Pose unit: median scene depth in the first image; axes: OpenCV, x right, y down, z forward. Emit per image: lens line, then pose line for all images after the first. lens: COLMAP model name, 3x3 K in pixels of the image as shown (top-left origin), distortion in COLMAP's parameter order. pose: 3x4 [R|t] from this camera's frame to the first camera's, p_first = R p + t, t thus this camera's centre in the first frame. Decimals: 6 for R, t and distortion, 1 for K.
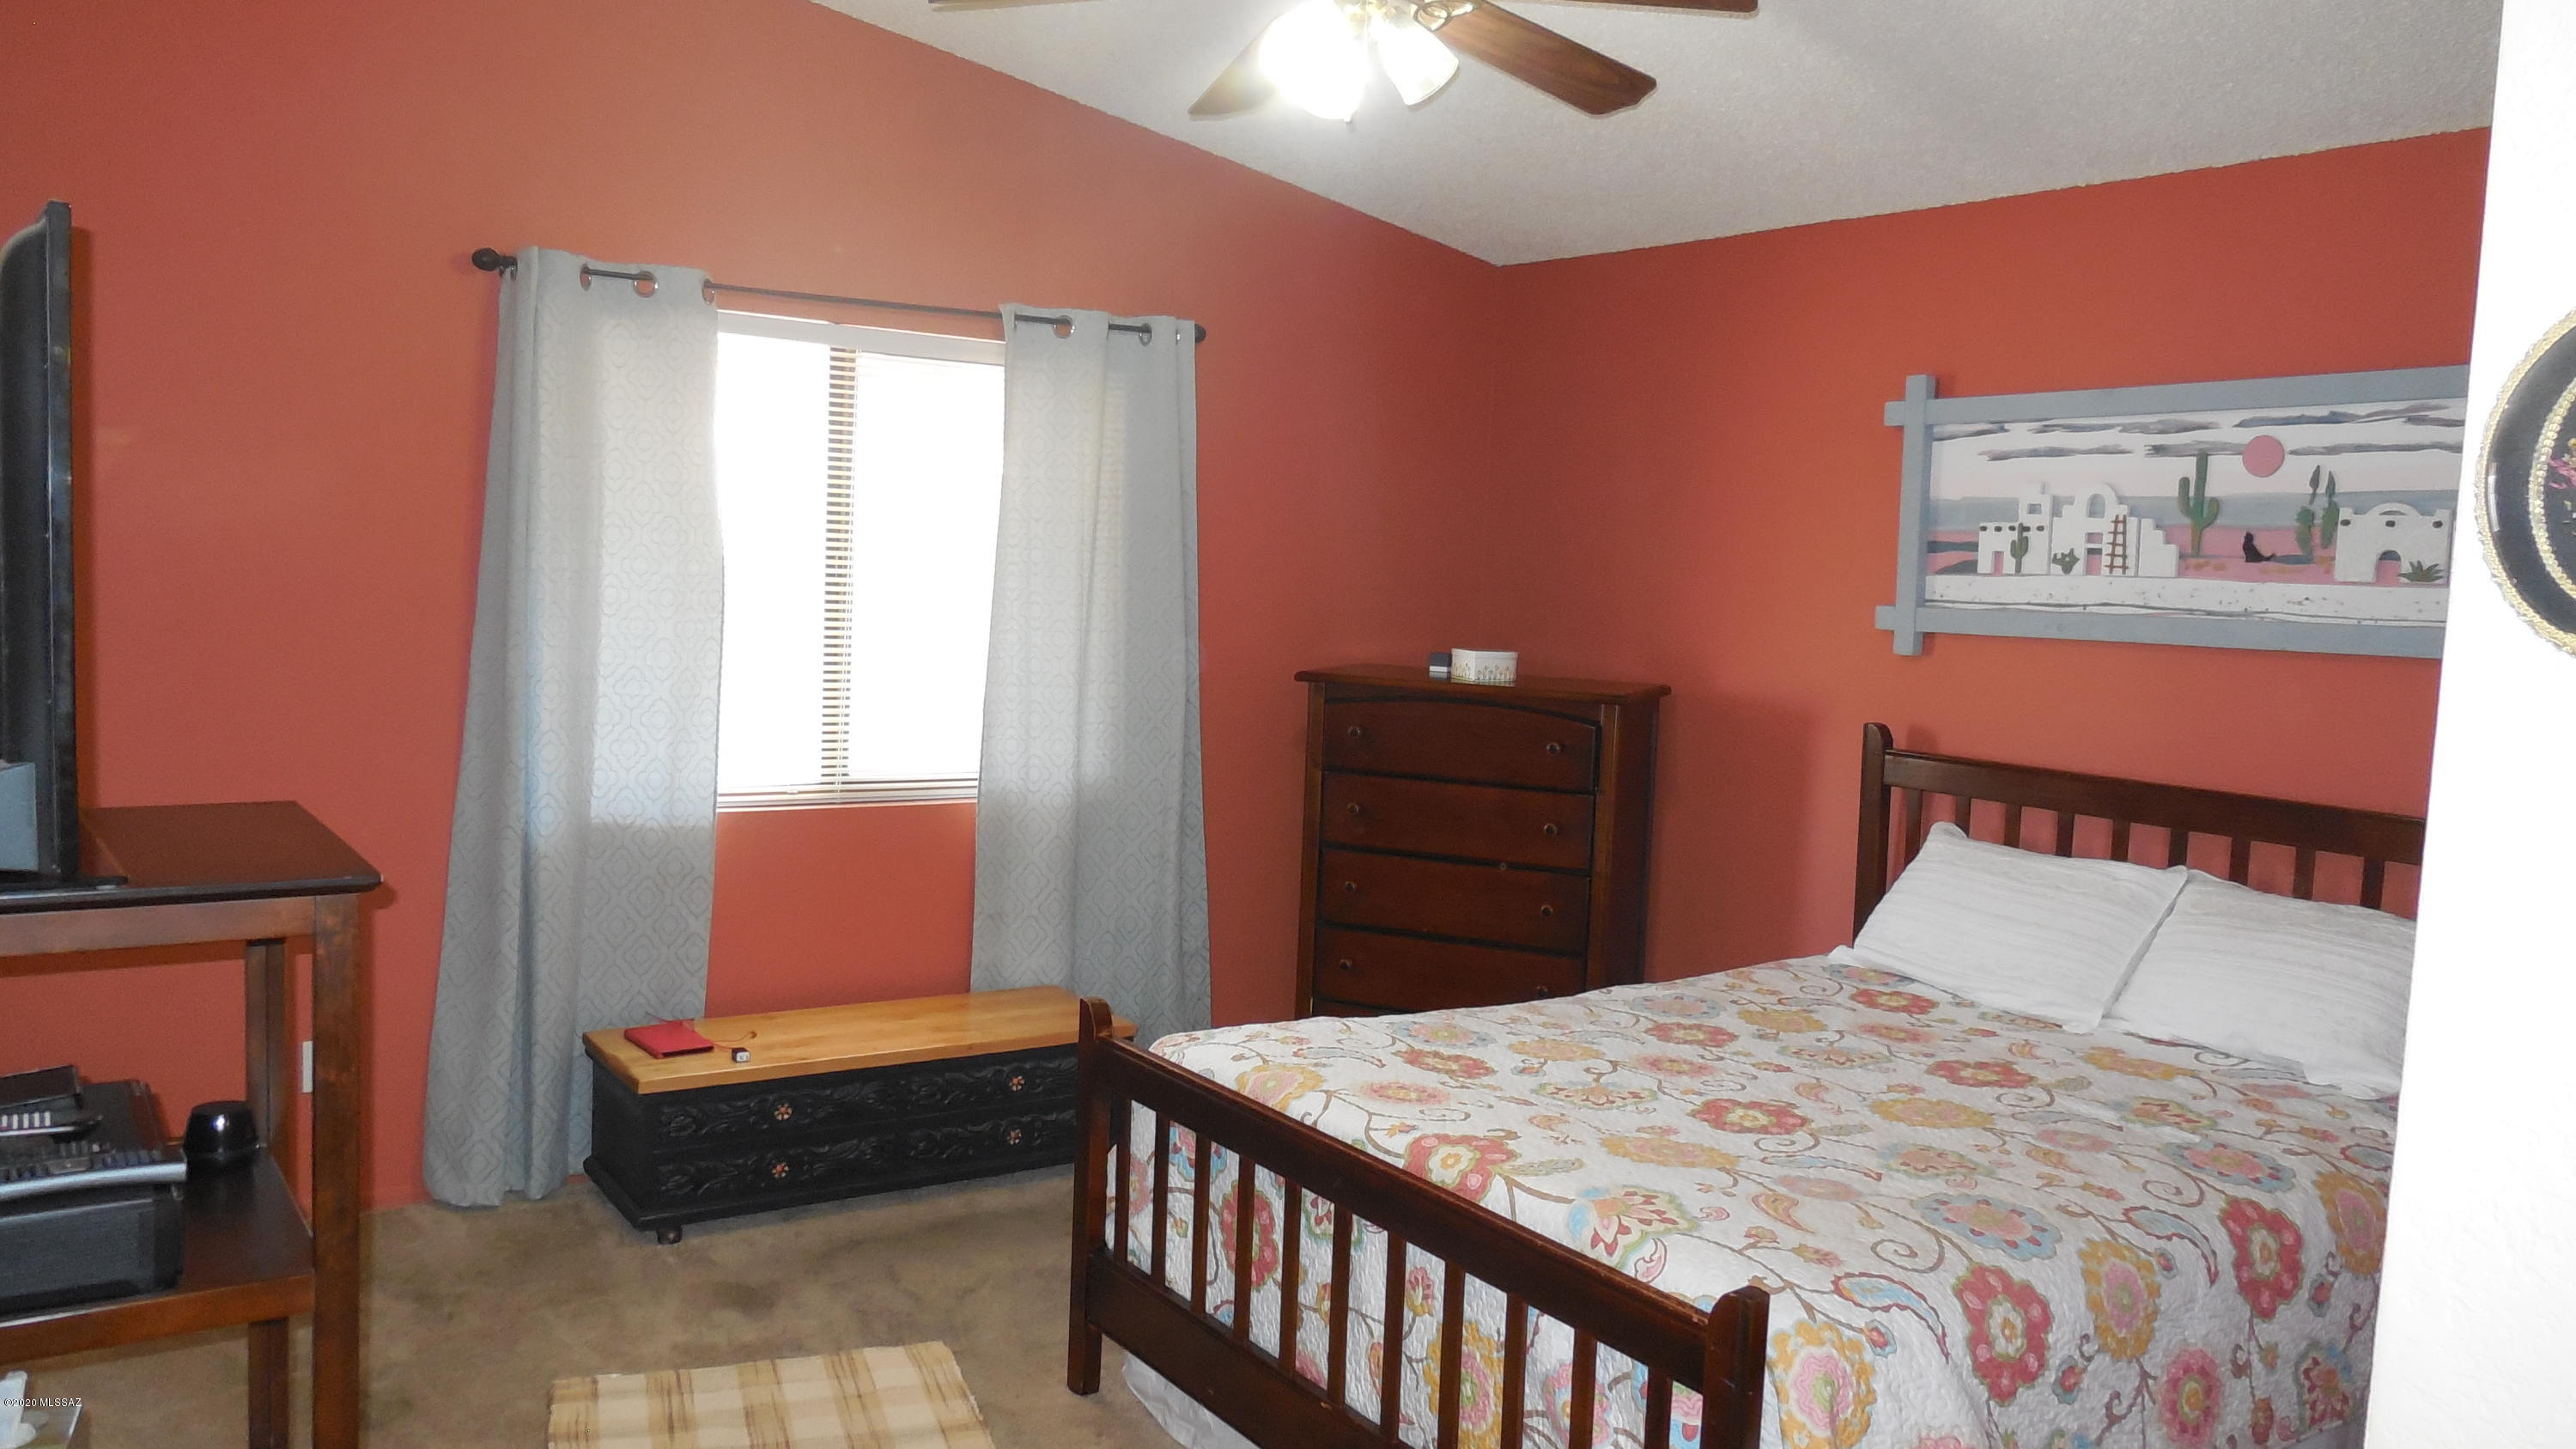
lens RADIAL K [[1895.0, 0, 1281.6], [0, 1895.0, 726.2], [0, 0, 1]] dist [-0.024478, 0.014412]
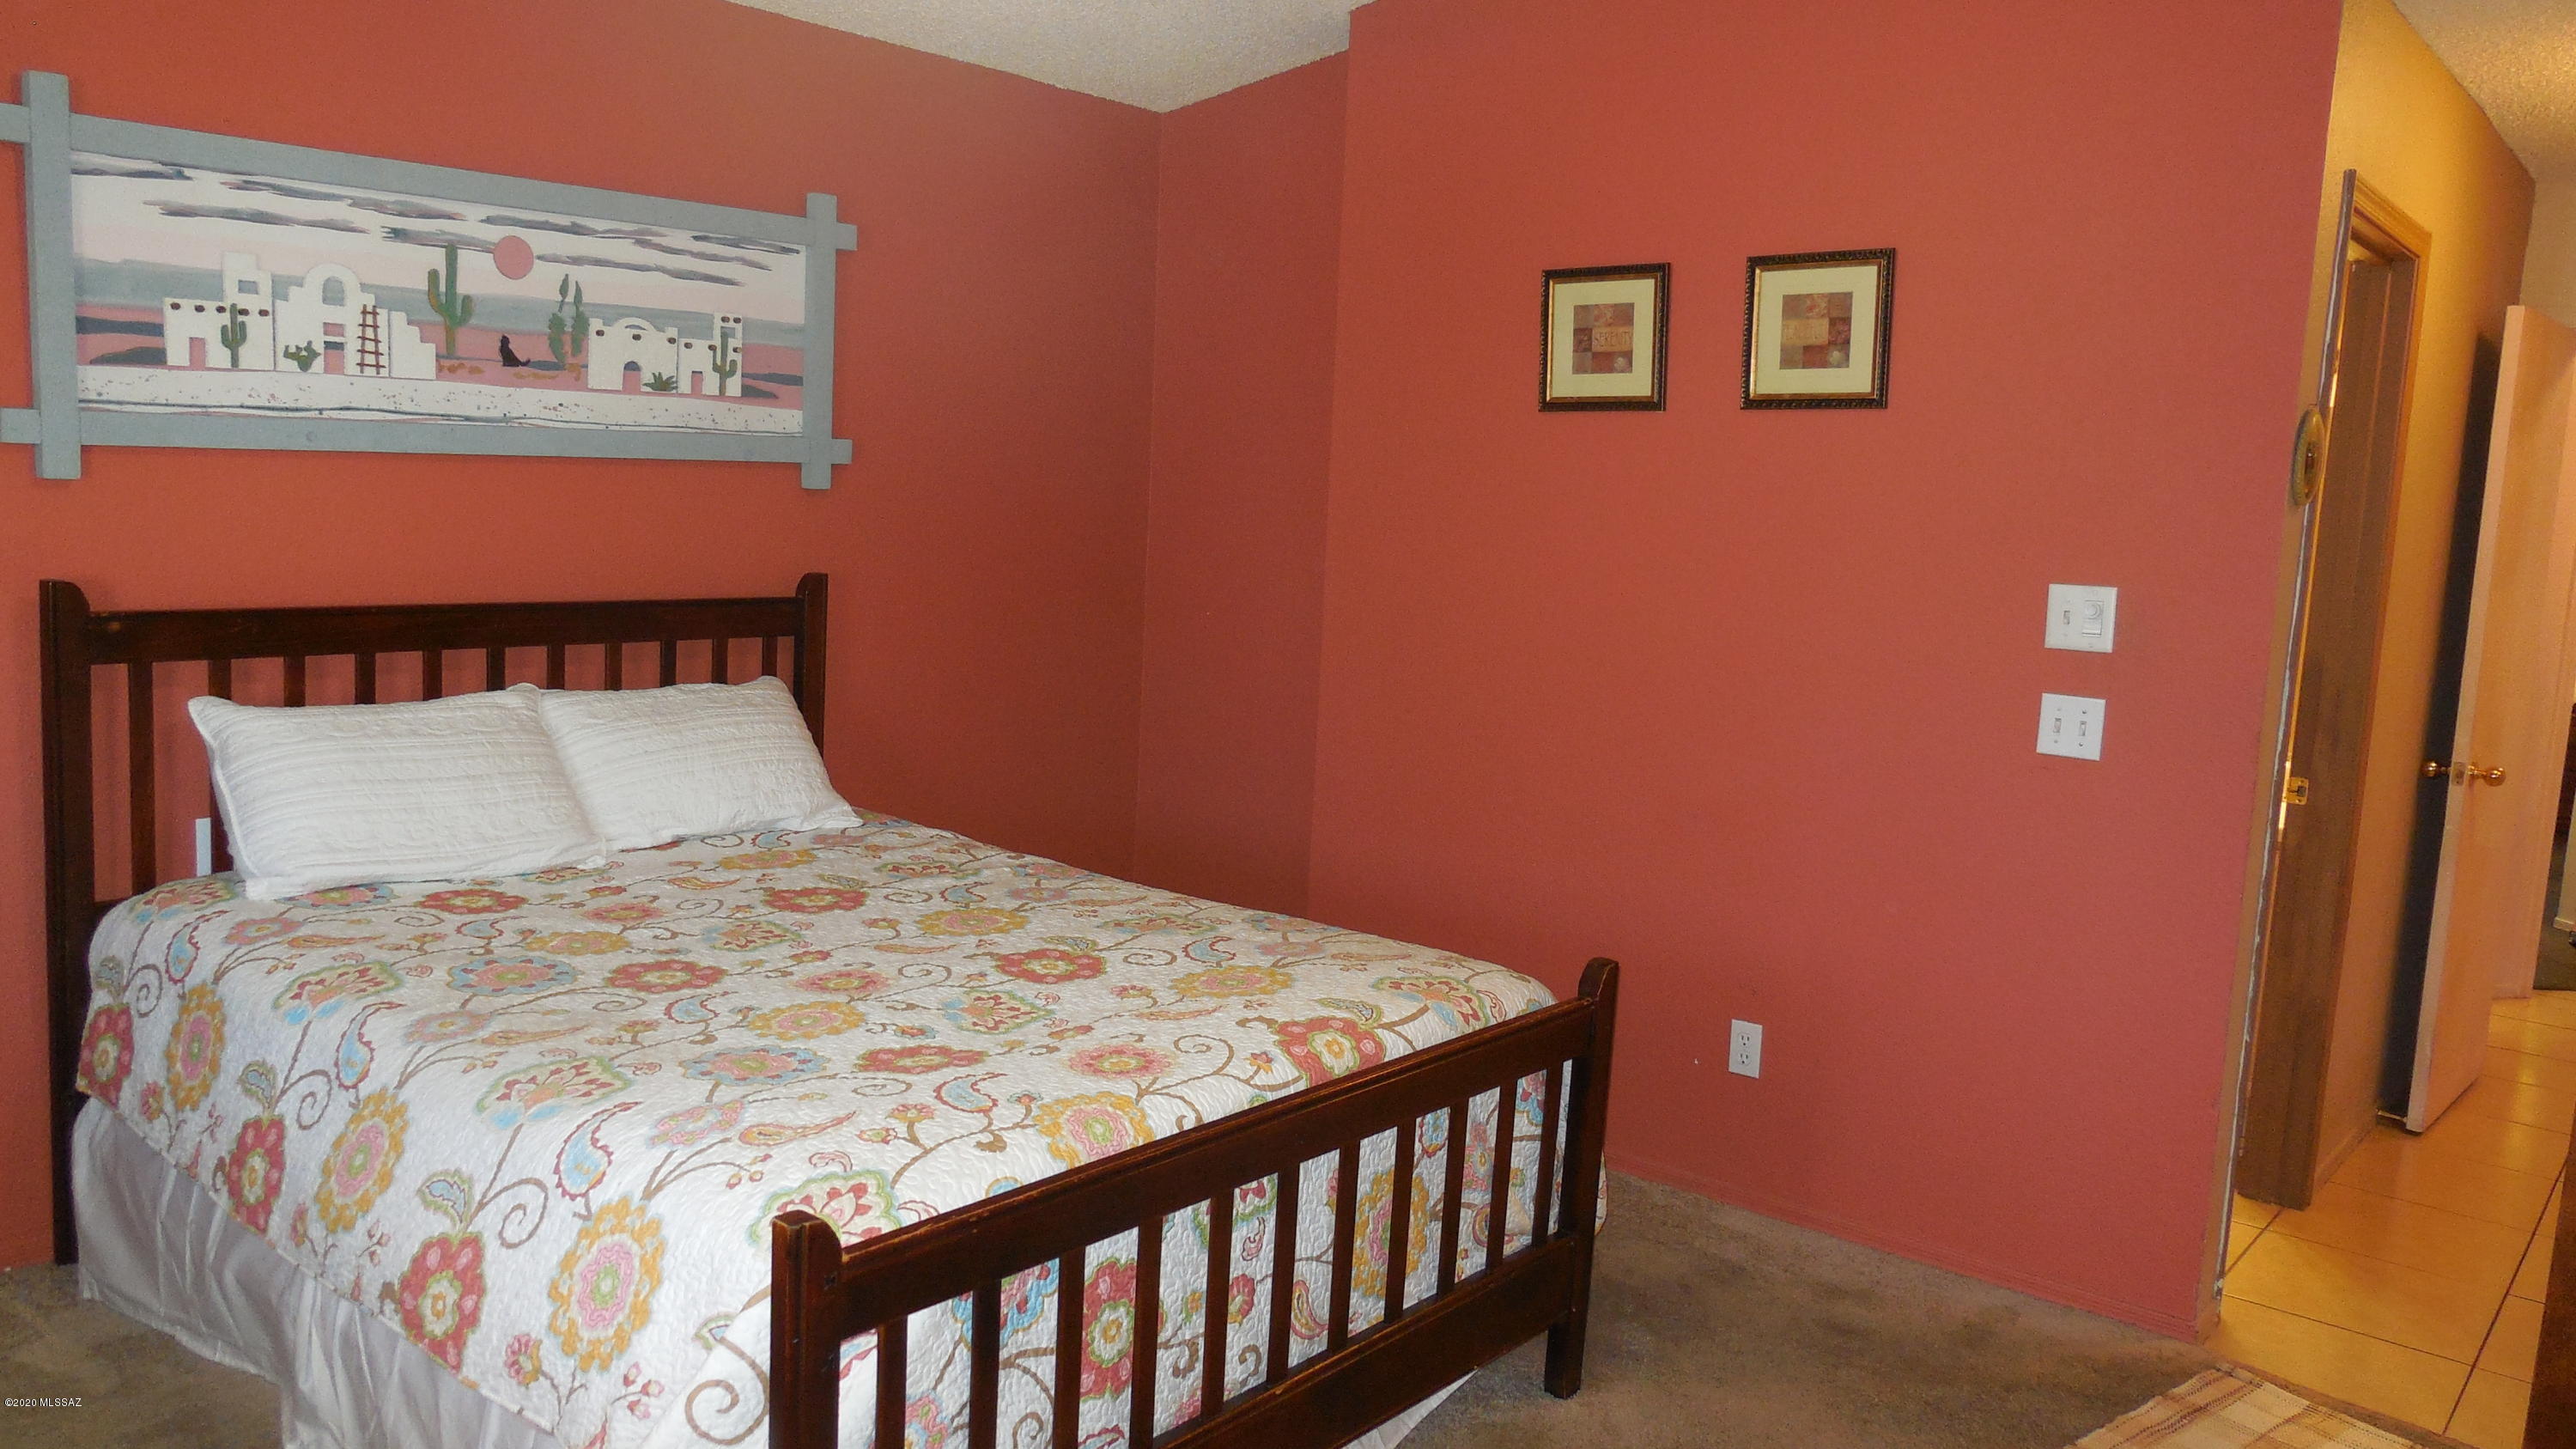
lens RADIAL K [[1895.0, 0, 1280.8], [0, 1895.0, 710.4], [0, 0, 1]] dist [-0.024478, 0.014412]
pose [[-0.263931, -0.178182, 0.947941, -0.539873], [0.023016, 0.981346, 0.190870, -0.087239], [-0.964267, 0.072194, -0.254907, 0.853130]]
